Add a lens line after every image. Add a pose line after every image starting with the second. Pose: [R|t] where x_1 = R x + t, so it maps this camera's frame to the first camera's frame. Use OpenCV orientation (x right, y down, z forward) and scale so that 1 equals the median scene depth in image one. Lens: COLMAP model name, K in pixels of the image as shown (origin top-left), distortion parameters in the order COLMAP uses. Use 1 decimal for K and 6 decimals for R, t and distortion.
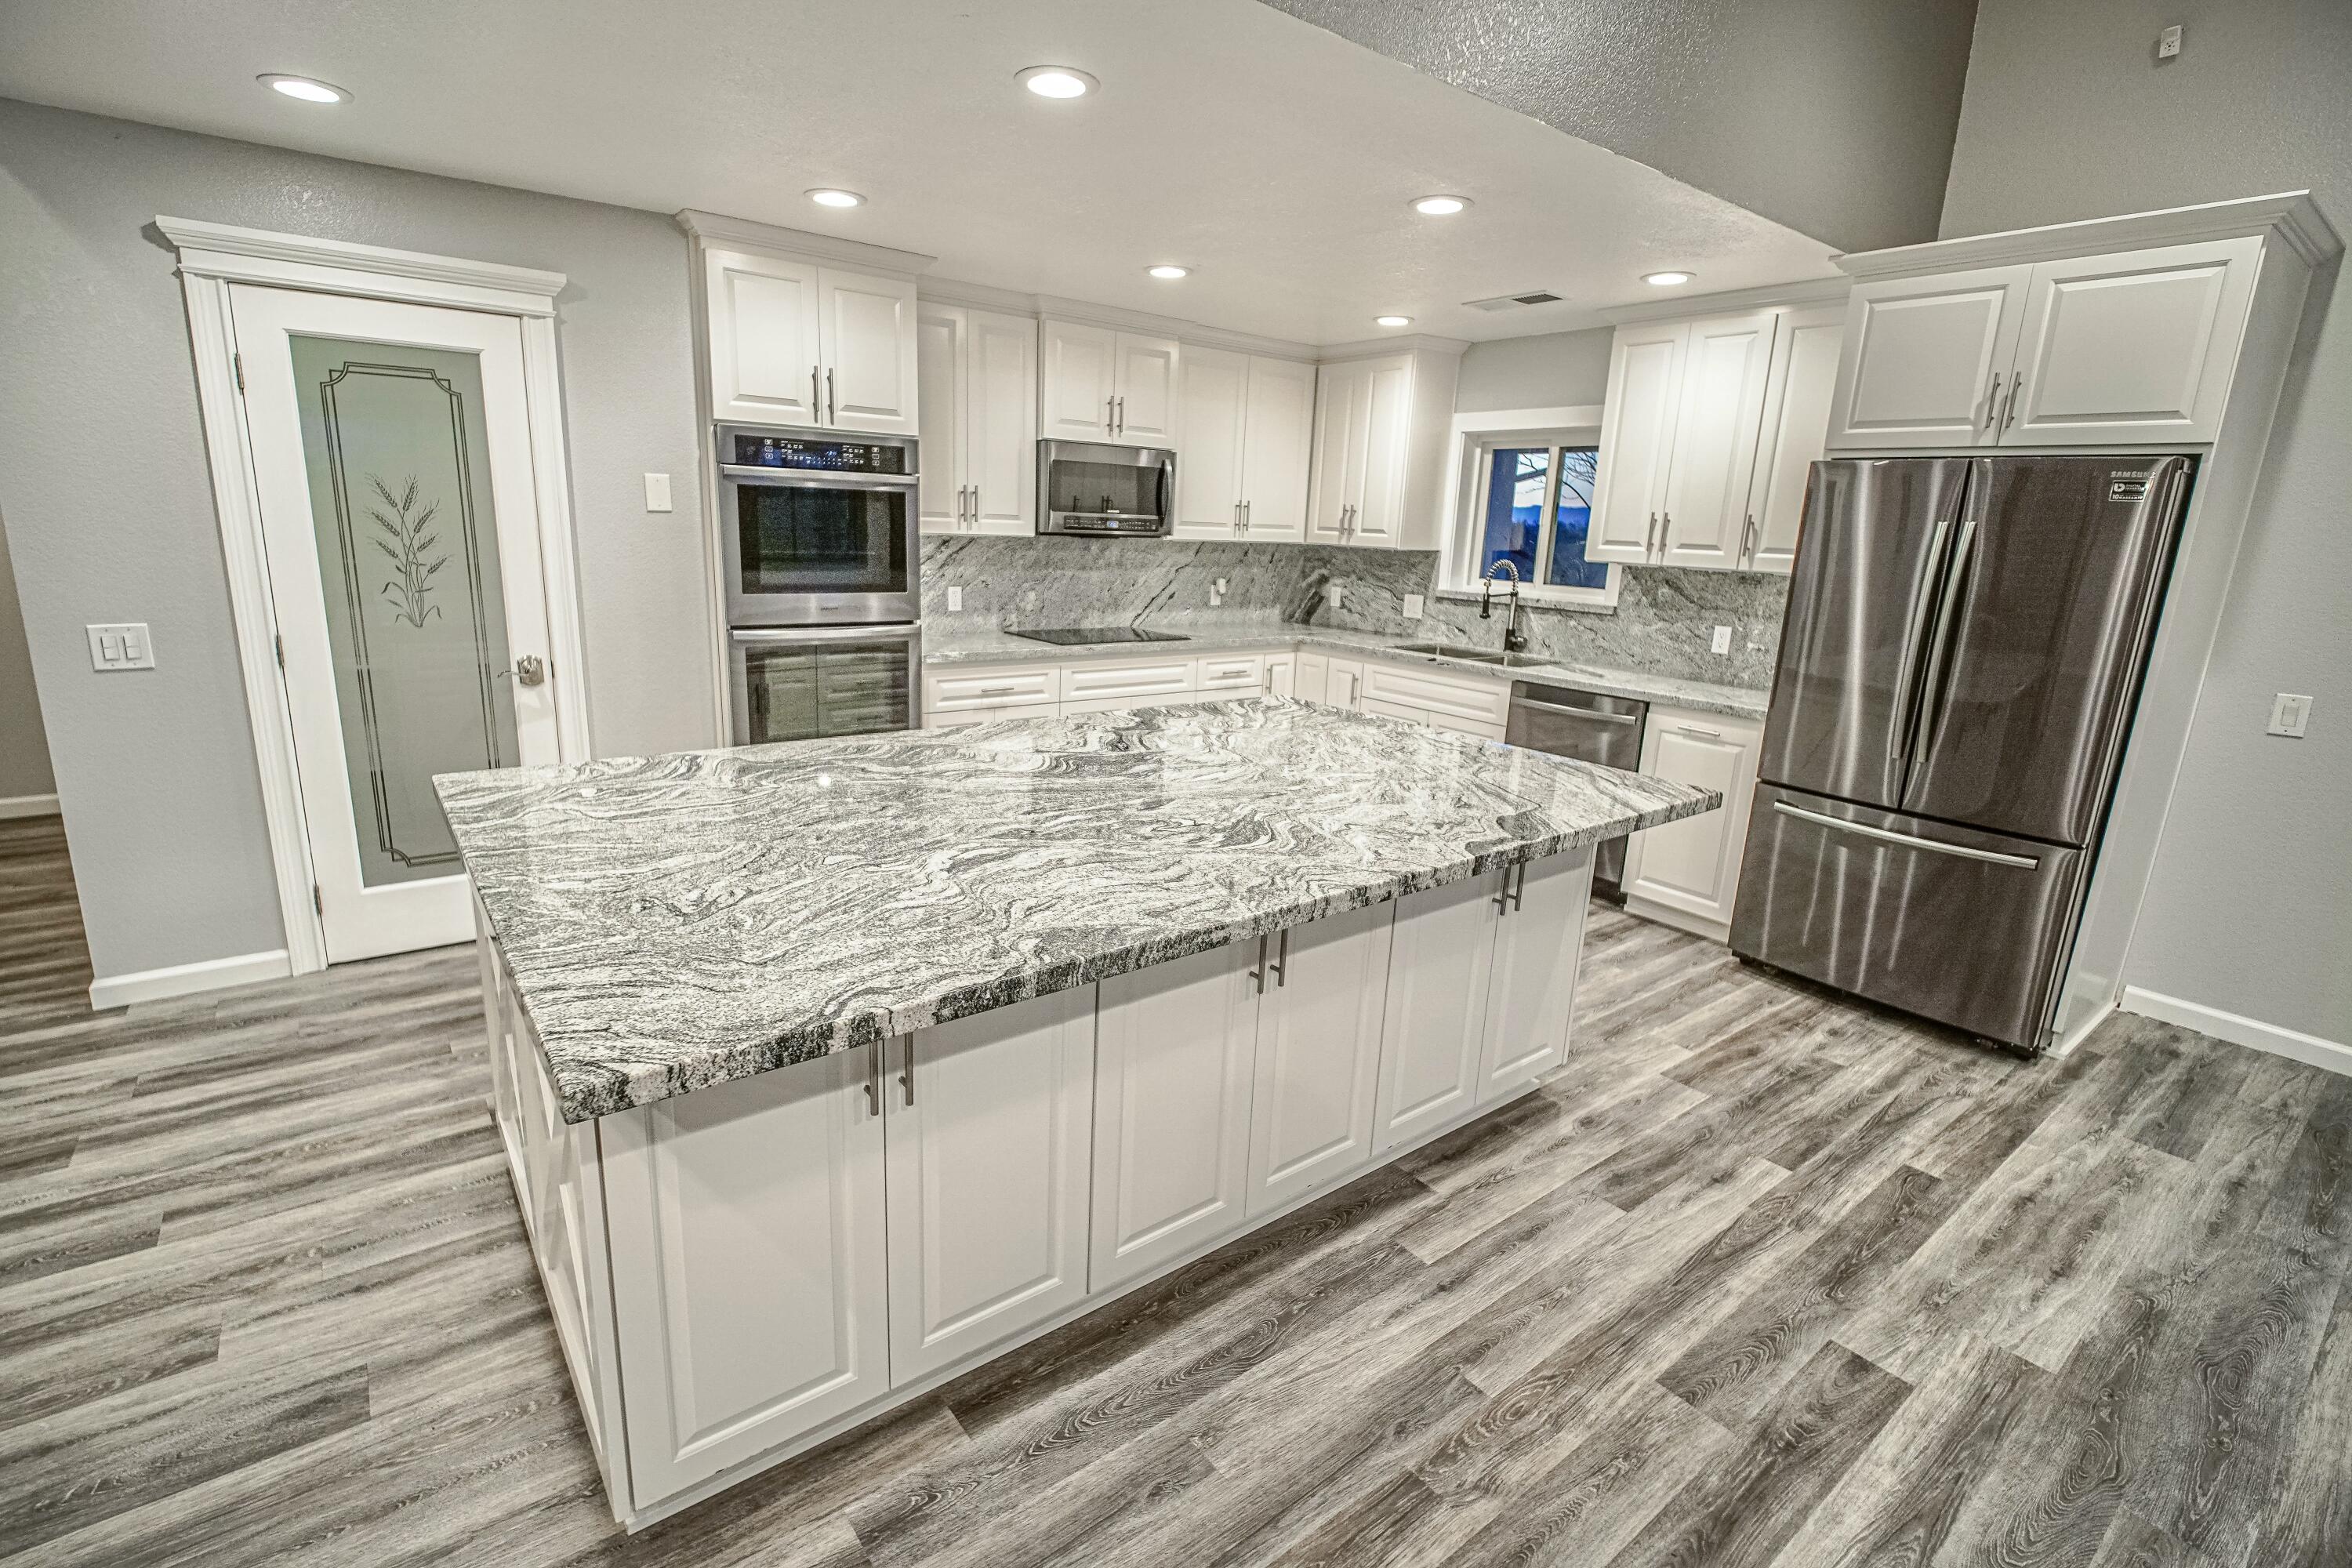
lens RADIAL K [[1074.1, 0, 1154.3], [0, 1074.1, 769.4], [0, 0, 1]] dist [-0.001753, -0.005046]
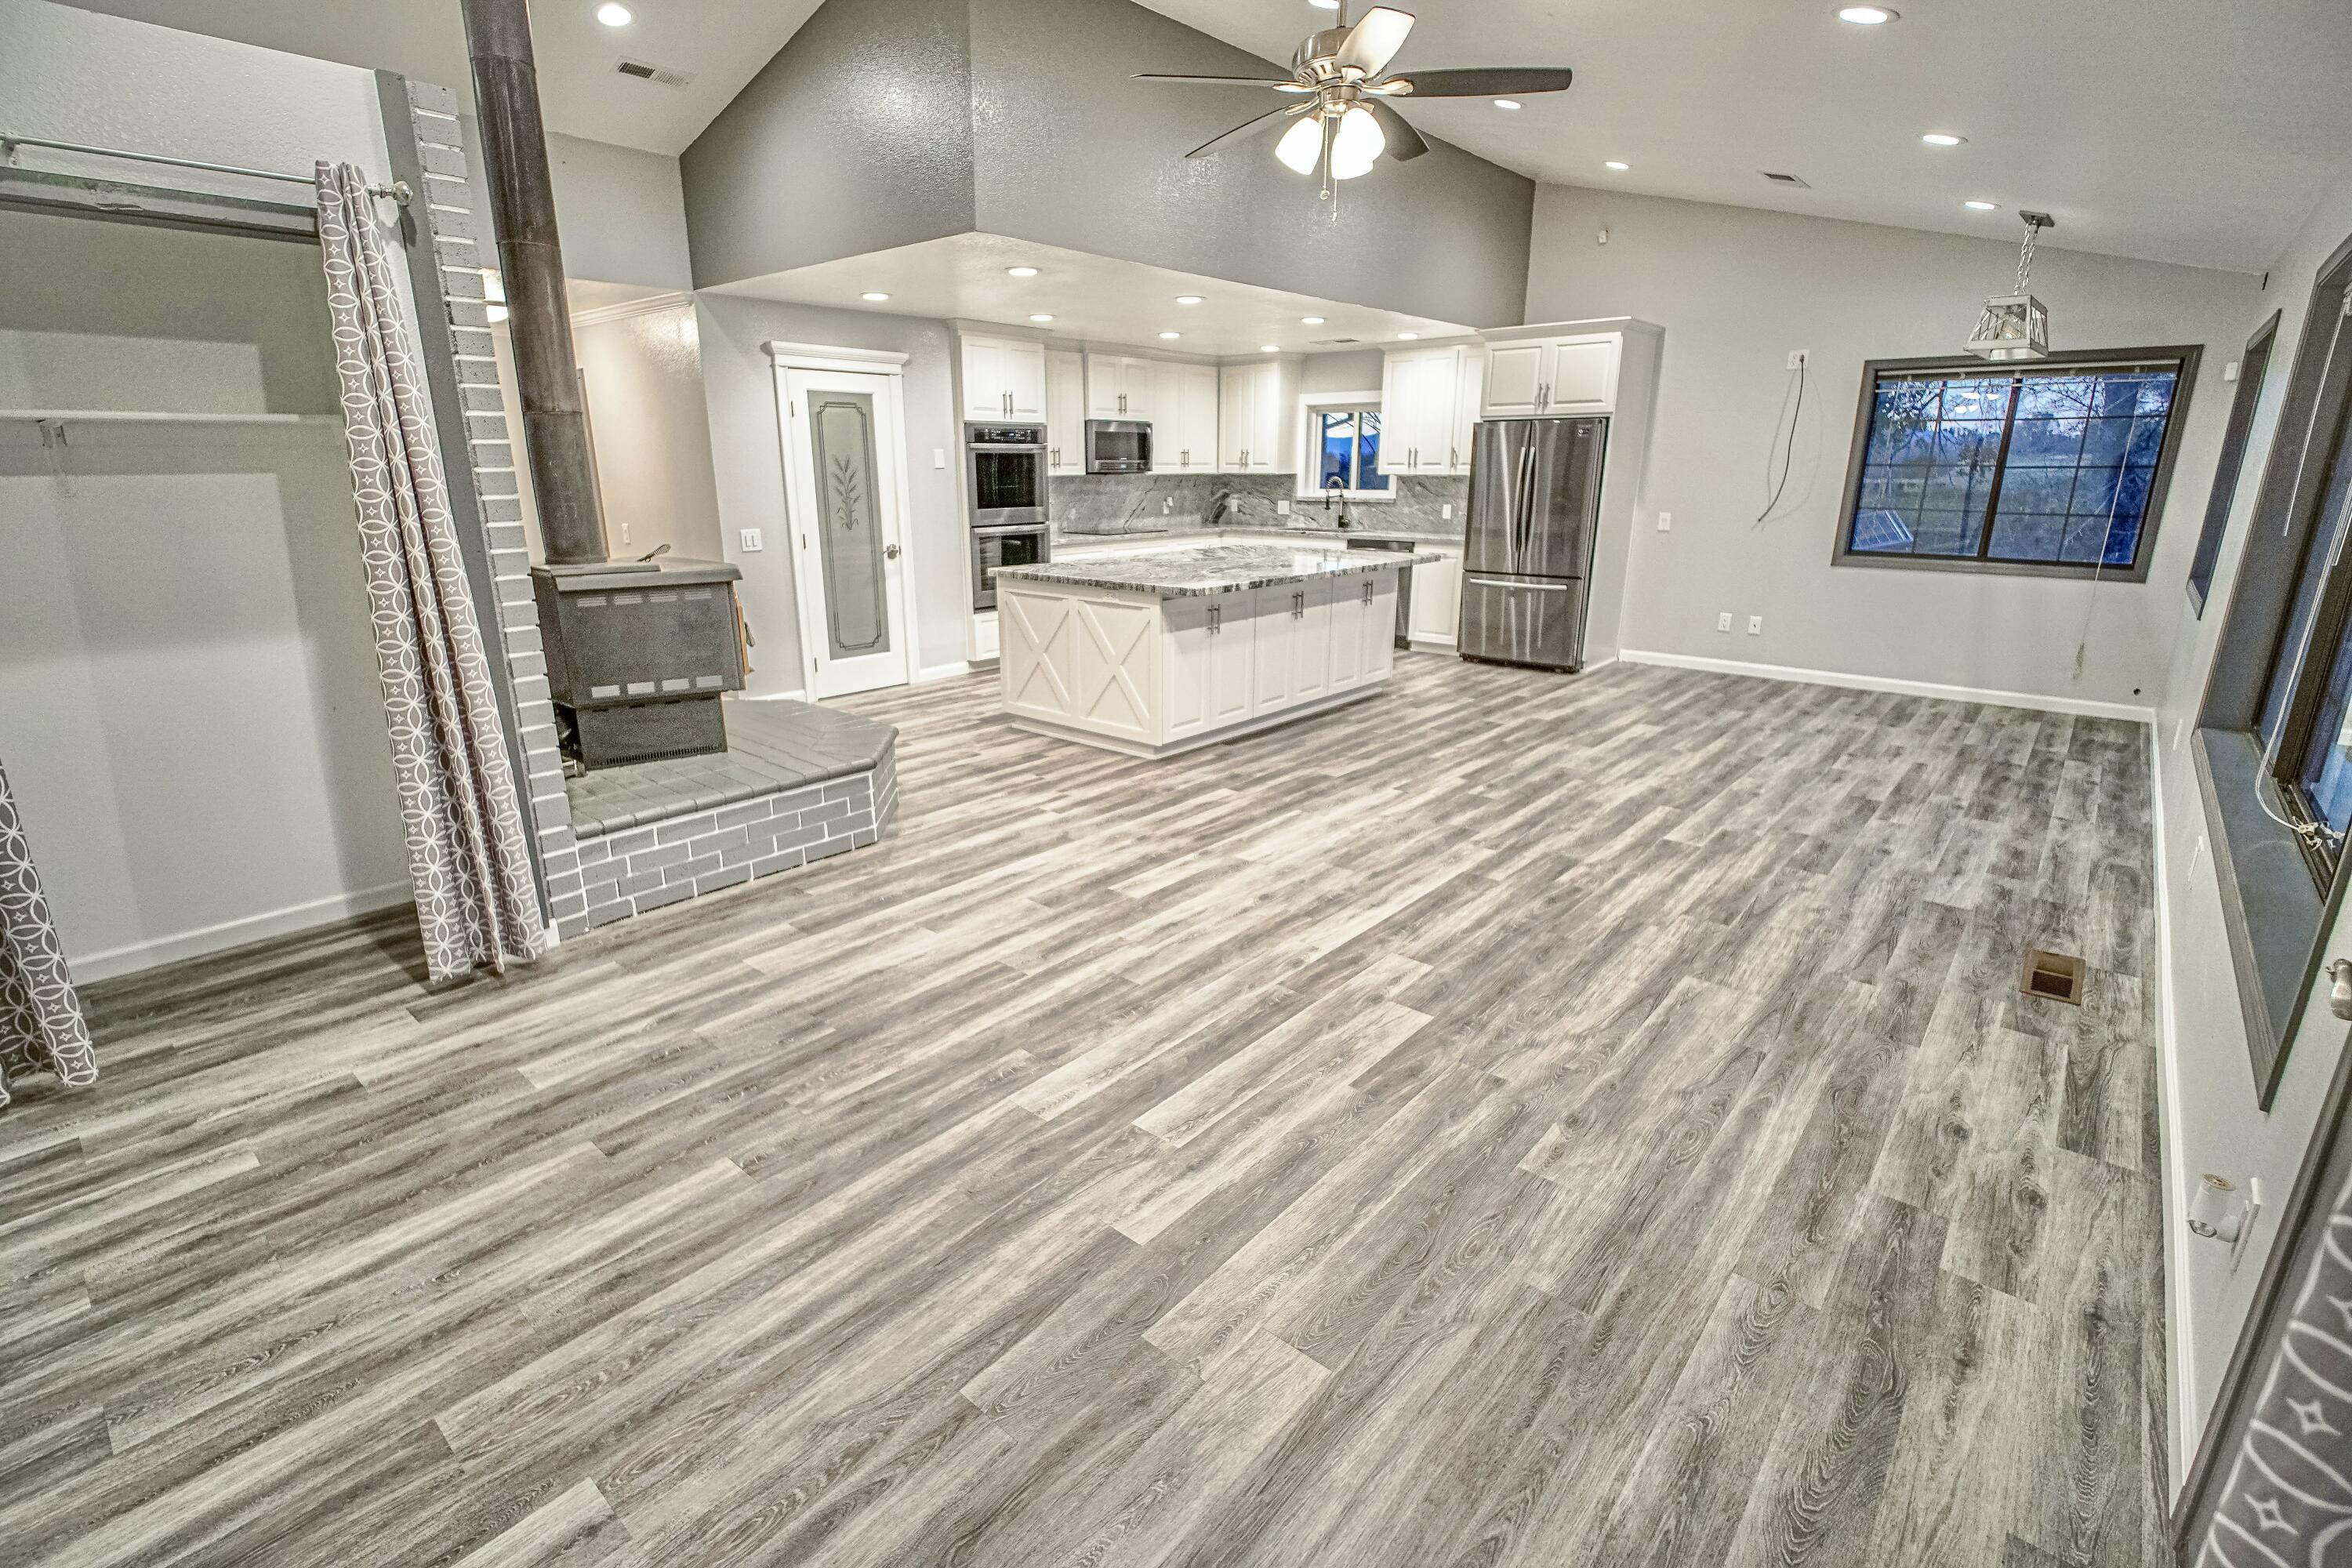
lens RADIAL K [[1074.1, 0, 1147.0], [0, 1074.1, 778.6], [0, 0, 1]] dist [-0.001753, -0.005046]
pose [[0.980598, -0.094130, 0.171951, -0.501370], [0.084201, 0.994380, 0.064170, 0.245115], [-0.177025, -0.048447, 0.983013, -1.093197]]
